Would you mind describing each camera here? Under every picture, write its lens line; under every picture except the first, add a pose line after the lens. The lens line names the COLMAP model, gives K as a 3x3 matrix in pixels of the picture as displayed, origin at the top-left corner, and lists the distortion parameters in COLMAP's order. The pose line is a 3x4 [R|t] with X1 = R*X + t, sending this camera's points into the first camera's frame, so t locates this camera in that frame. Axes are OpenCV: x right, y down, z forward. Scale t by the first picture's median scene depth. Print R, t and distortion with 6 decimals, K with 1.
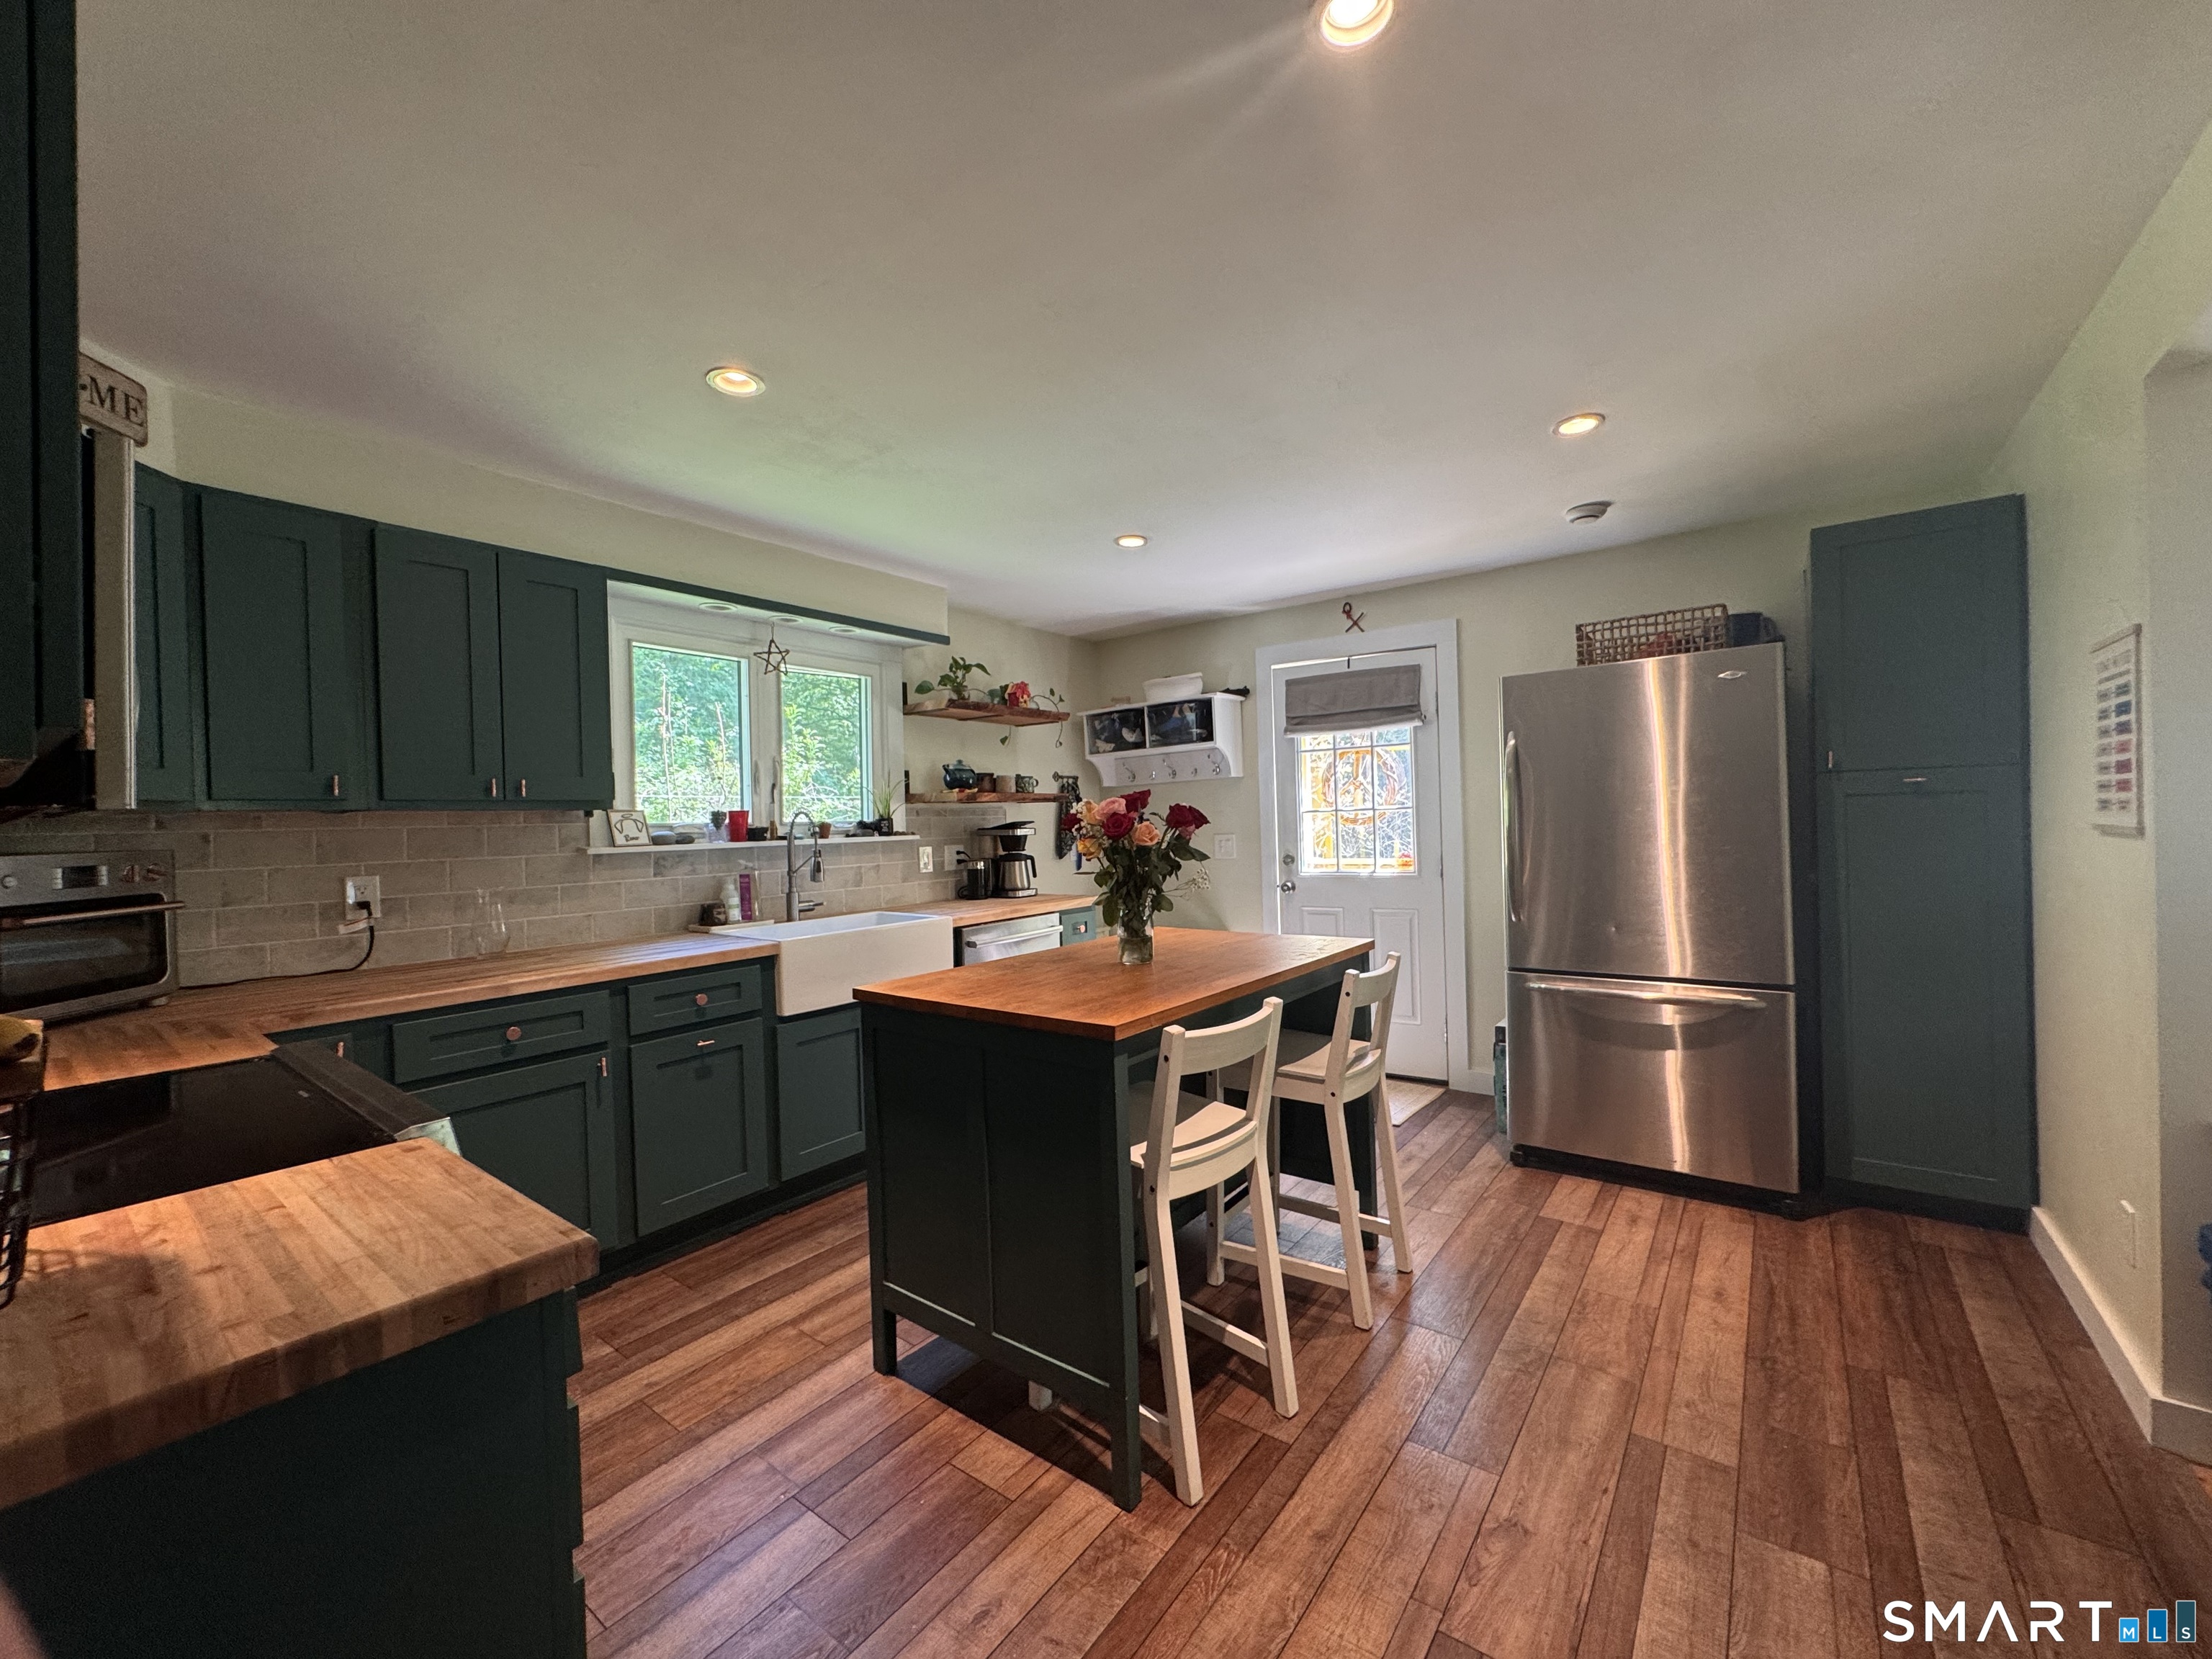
lens RADIAL K [[885.5, 0, 1100.6], [0, 885.5, 832.6], [0, 0, 1]] dist [-0.000144, -0.000156]
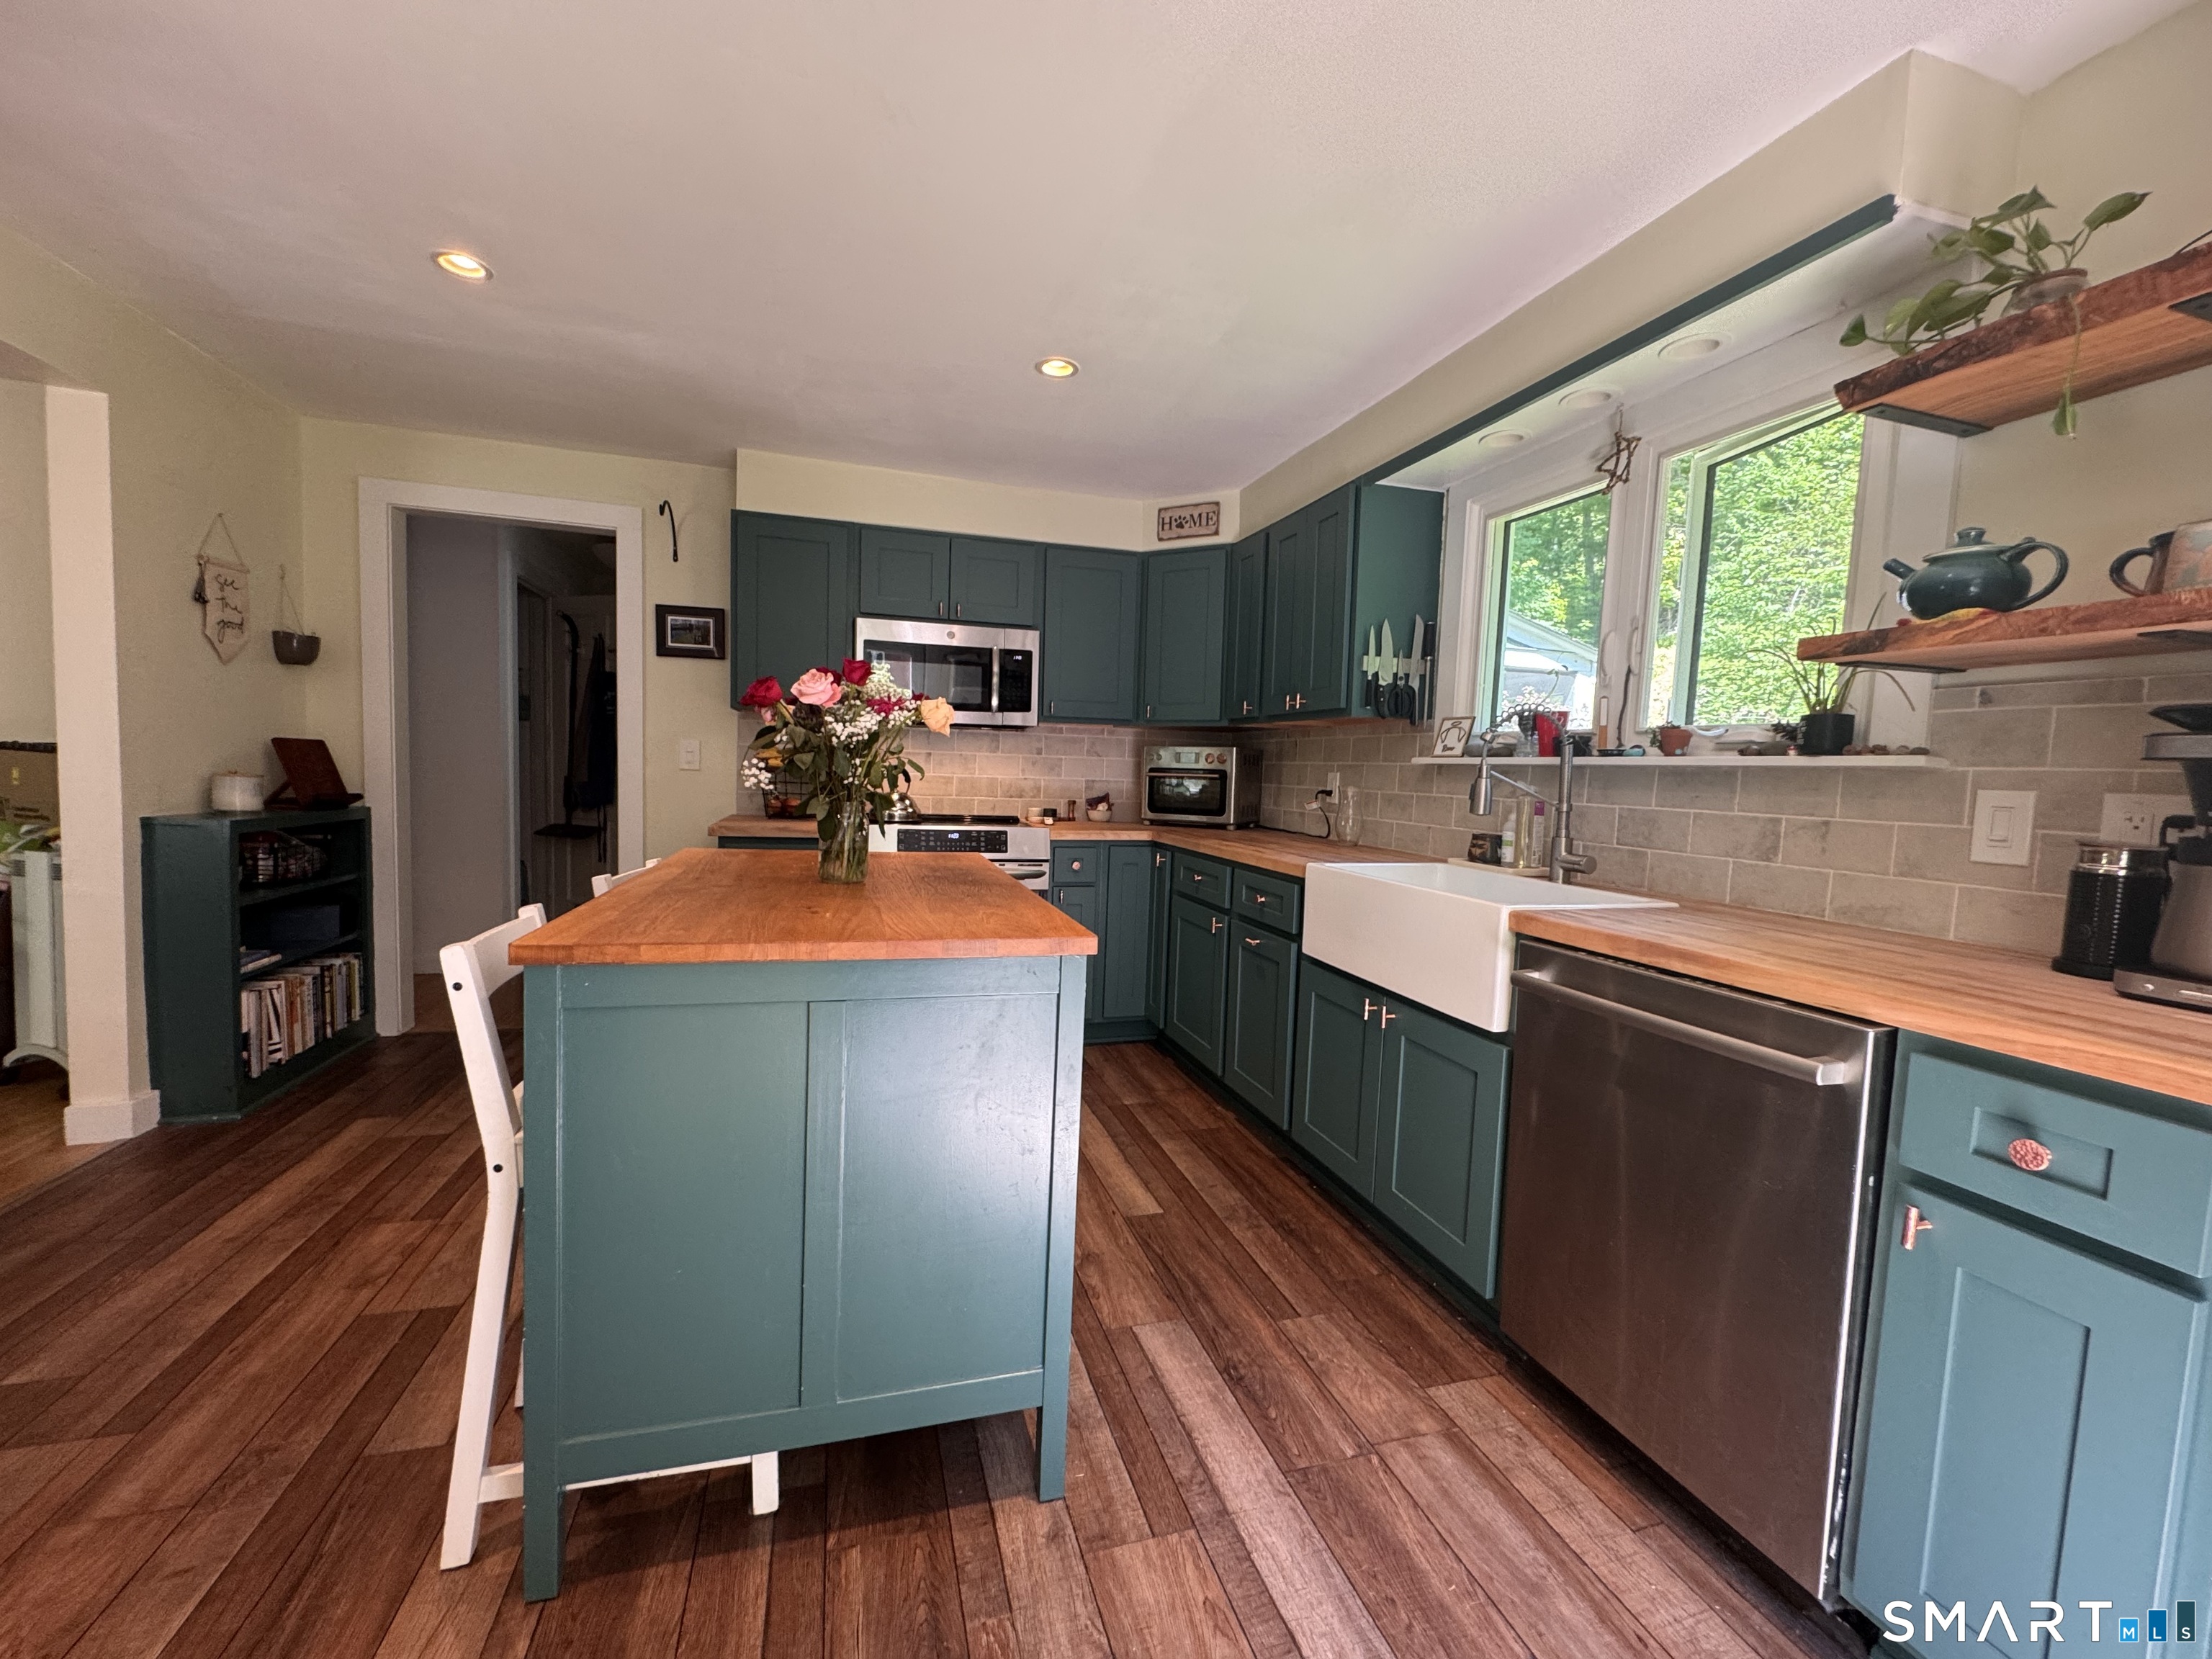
lens RADIAL K [[885.5, 0, 1100.6], [0, 885.5, 832.6], [0, 0, 1]] dist [-0.000144, -0.000156]
pose [[-0.587386, 0.060767, -0.807023, 0.411452], [-0.035158, 0.994320, 0.100460, 0.013634], [0.808543, 0.087382, -0.581913, 1.248058]]
